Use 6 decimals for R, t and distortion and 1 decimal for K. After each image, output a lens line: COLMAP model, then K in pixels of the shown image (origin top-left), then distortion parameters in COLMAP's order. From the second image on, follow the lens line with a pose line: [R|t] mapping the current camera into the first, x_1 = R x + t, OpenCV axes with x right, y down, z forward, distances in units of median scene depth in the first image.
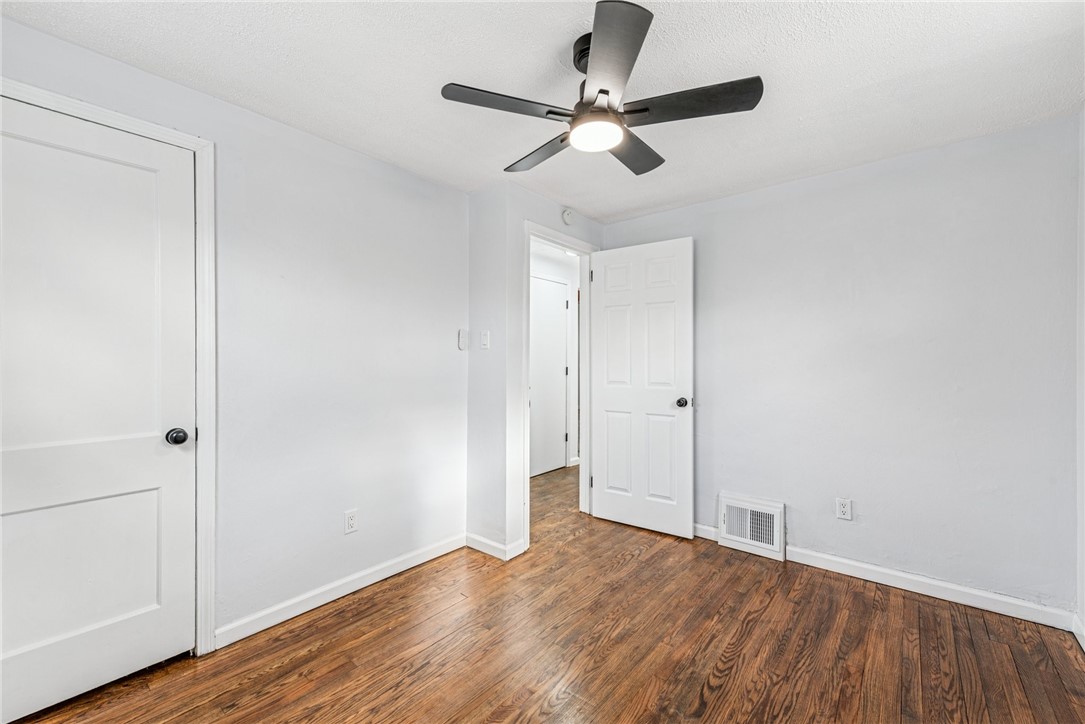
lens RADIAL K [[436.5, 0, 547.3], [0, 436.5, 370.9], [0, 0, 1]] dist [0.023505, -0.007278]
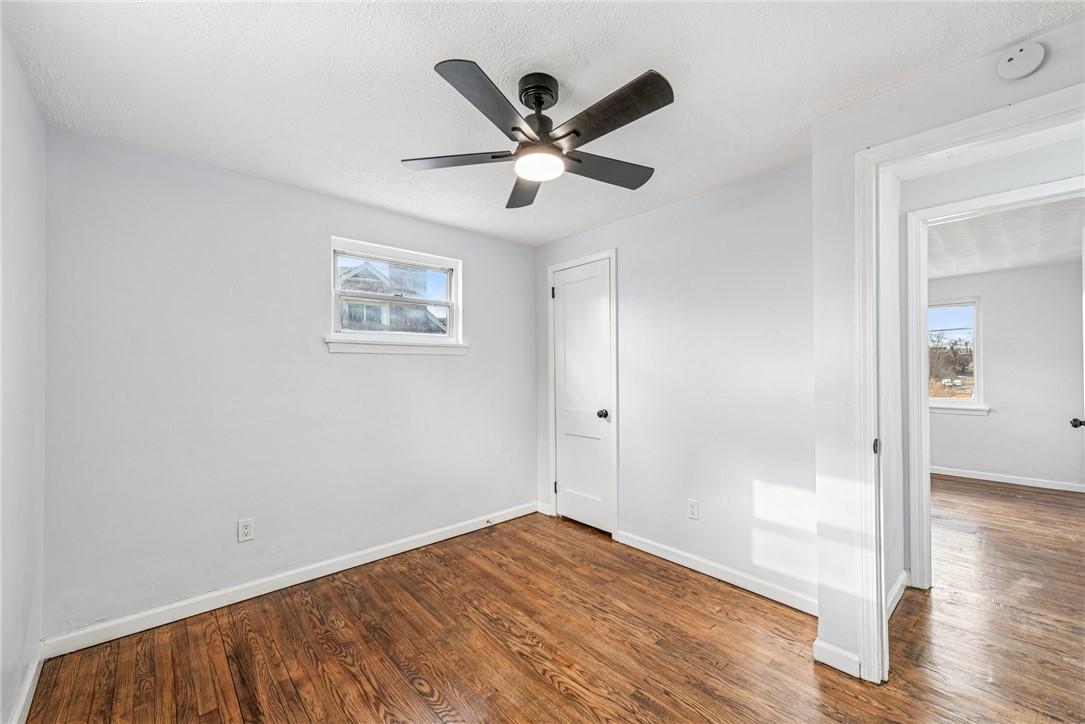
lens RADIAL K [[436.5, 0, 547.3], [0, 436.5, 370.9], [0, 0, 1]] dist [0.023505, -0.007278]
pose [[-0.153234, -0.003808, -0.988183, 0.954930], [-0.021493, 0.999769, -0.000520, -0.020980], [0.987956, 0.021159, -0.153280, 0.967840]]
